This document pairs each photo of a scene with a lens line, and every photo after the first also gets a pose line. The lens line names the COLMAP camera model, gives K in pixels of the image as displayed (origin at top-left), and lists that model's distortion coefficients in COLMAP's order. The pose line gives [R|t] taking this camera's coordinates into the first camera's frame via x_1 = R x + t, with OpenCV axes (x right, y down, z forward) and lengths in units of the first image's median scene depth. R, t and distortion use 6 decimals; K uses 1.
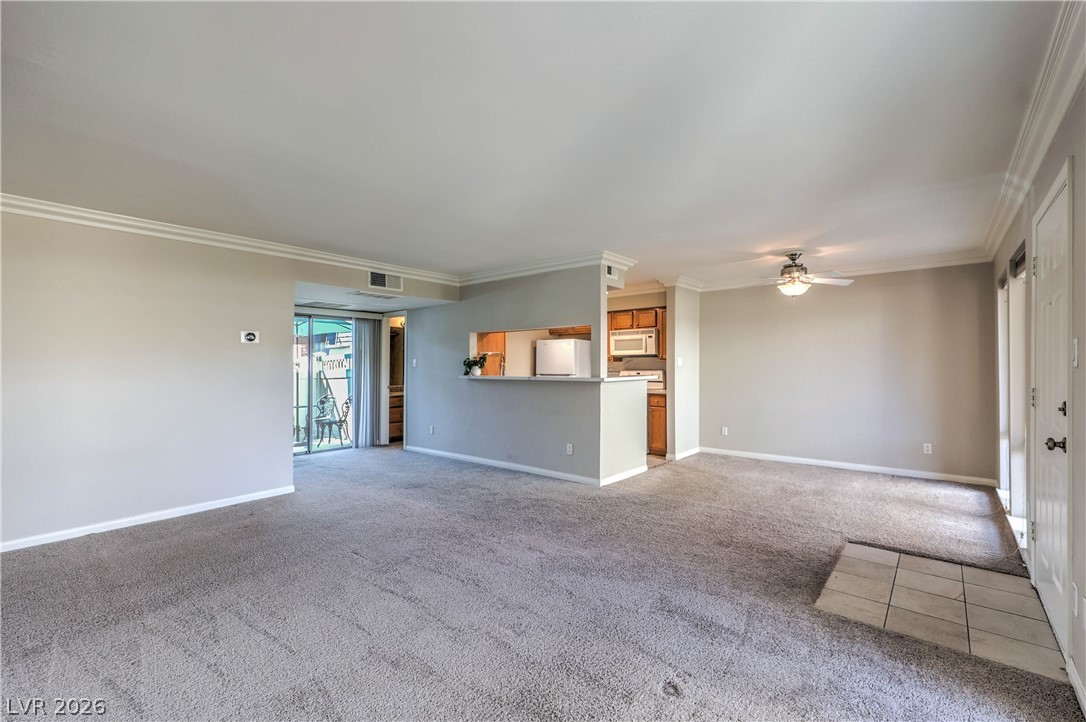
lens RADIAL K [[473.0, 0, 549.8], [0, 473.0, 363.8], [0, 0, 1]] dist [-0.000463, -0.001676]
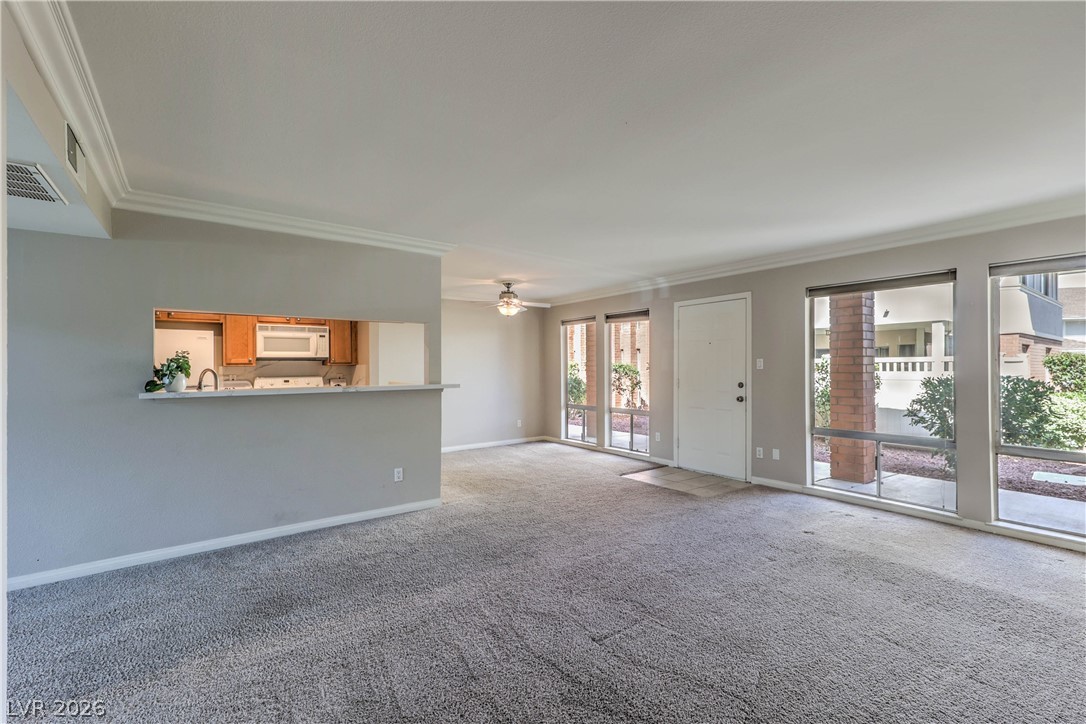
lens RADIAL K [[473.0, 0, 545.9], [0, 473.0, 364.8], [0, 0, 1]] dist [-0.000463, -0.001676]
pose [[0.240967, 0.004342, 0.970524, -0.673706], [0.002738, 0.999983, -0.005154, -0.001612], [-0.970529, 0.003900, 0.240951, 0.554953]]
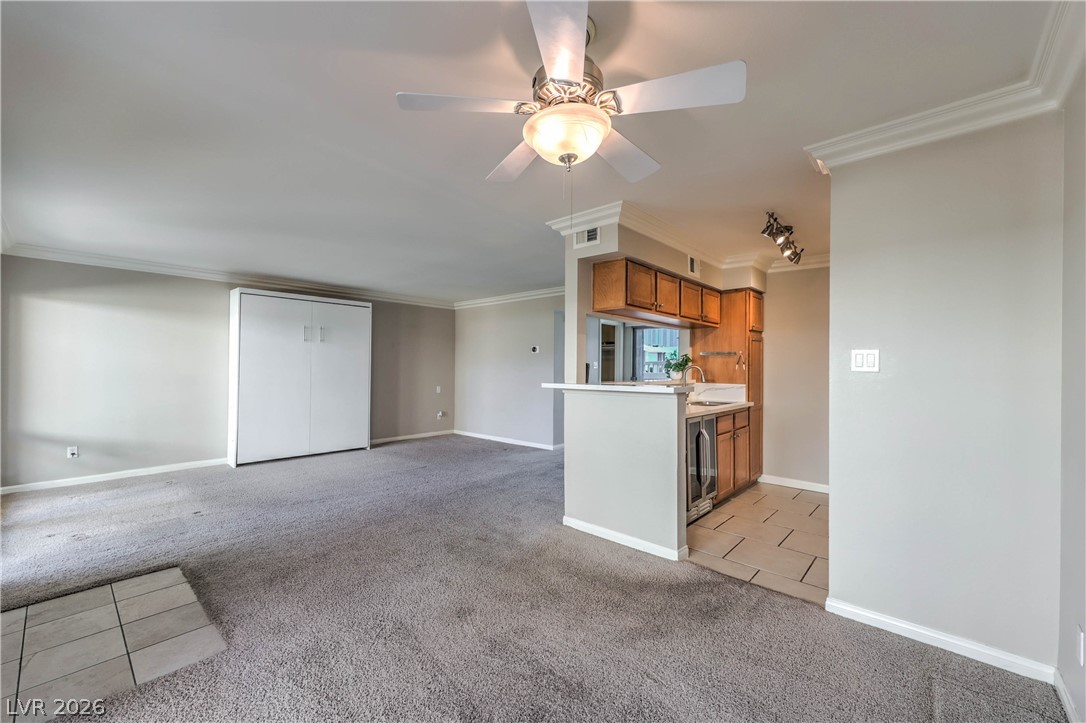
lens RADIAL K [[437.9, 0, 546.7], [0, 437.9, 361.6], [0, 0, 1]] dist [-0.005615, 0.000875]
pose [[-0.037506, -0.008606, -0.999259, 0.775659], [-0.006249, 0.999945, -0.008377, -0.000447], [0.999277, 0.005930, -0.037558, 0.937165]]
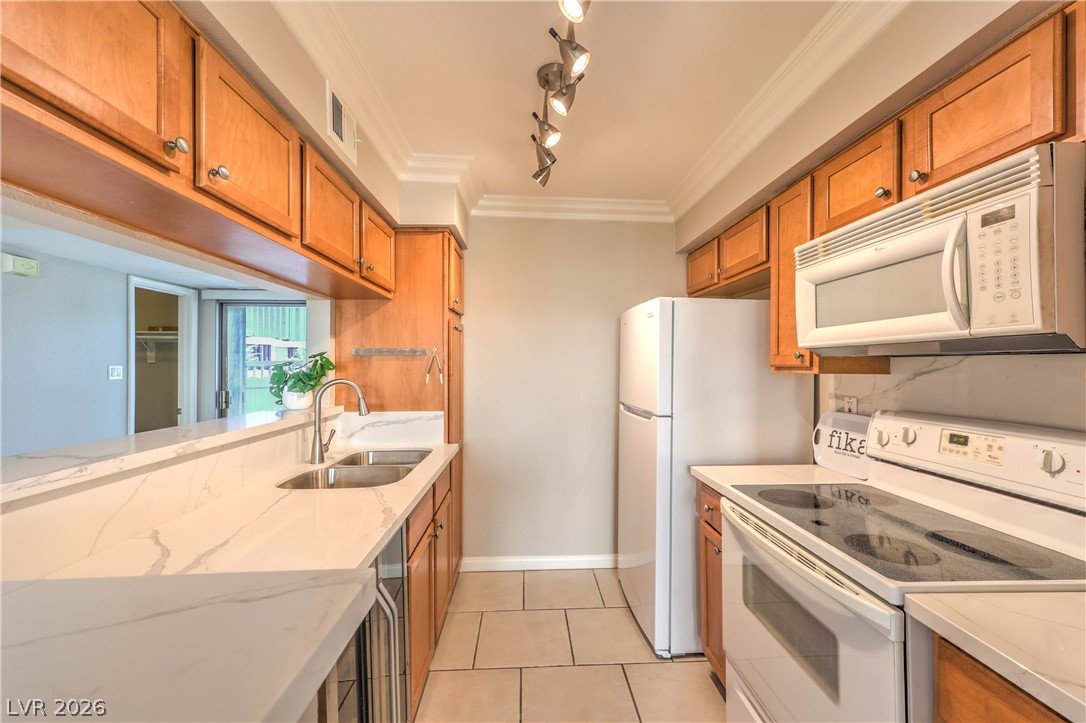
lens RADIAL K [[437.9, 0, 550.3], [0, 437.9, 361.4], [0, 0, 1]] dist [-0.005615, 0.000875]
pose [[0.677307, -0.003606, -0.735691, 0.292256], [0.002830, 0.999993, -0.002295, -0.015698], [0.735695, -0.000528, 0.677313, 1.075371]]
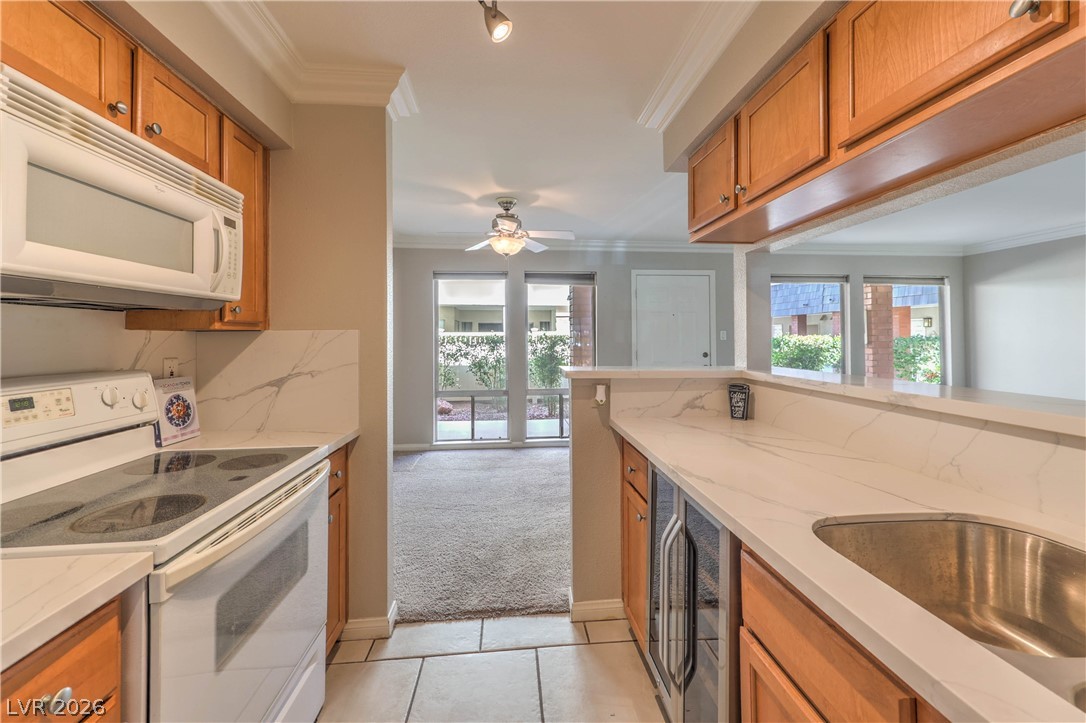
lens RADIAL K [[437.9, 0, 545.0], [0, 437.9, 331.4], [0, 0, 1]] dist [-0.005615, 0.000875]
pose [[-0.693527, 0.012743, 0.720318, -0.059985], [0.002278, 0.999877, -0.015495, -0.001157], [-0.720427, -0.009105, -0.693471, 1.386778]]
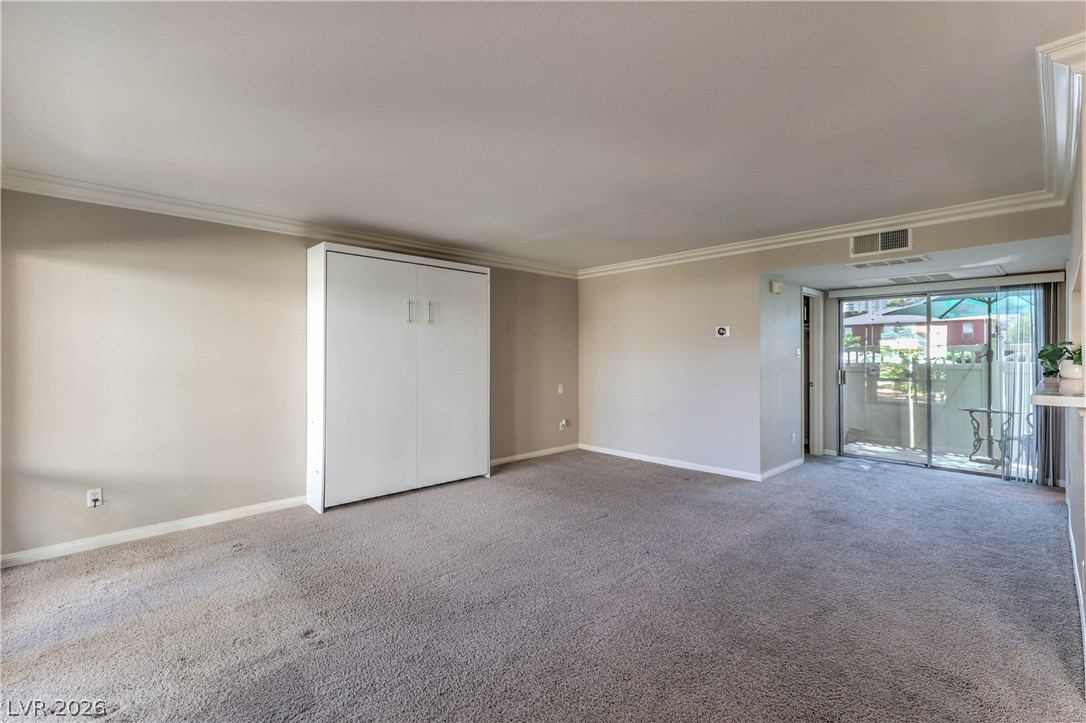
lens RADIAL K [[473.0, 0, 536.8], [0, 473.0, 353.0], [0, 0, 1]] dist [-0.000463, -0.001676]
pose [[-0.114467, -0.001069, -0.993427, 0.469947], [0.002902, 0.999995, -0.001410, -0.003572], [0.993423, -0.003044, -0.114463, 0.584581]]
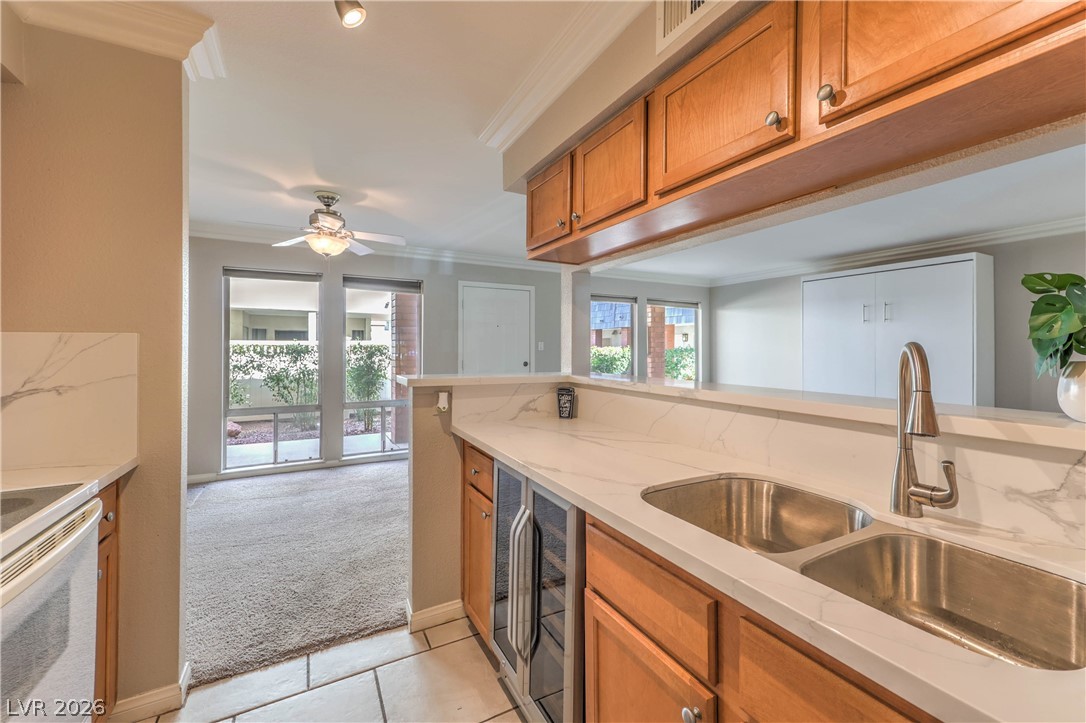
lens RADIAL K [[437.9, 0, 539.2], [0, 437.9, 345.2], [0, 0, 1]] dist [-0.005615, 0.000875]
pose [[-0.921268, 0.000583, 0.388929, -0.044679], [-0.003261, 0.999952, -0.009223, 0.001678], [-0.388915, -0.009765, -0.921222, 1.413638]]
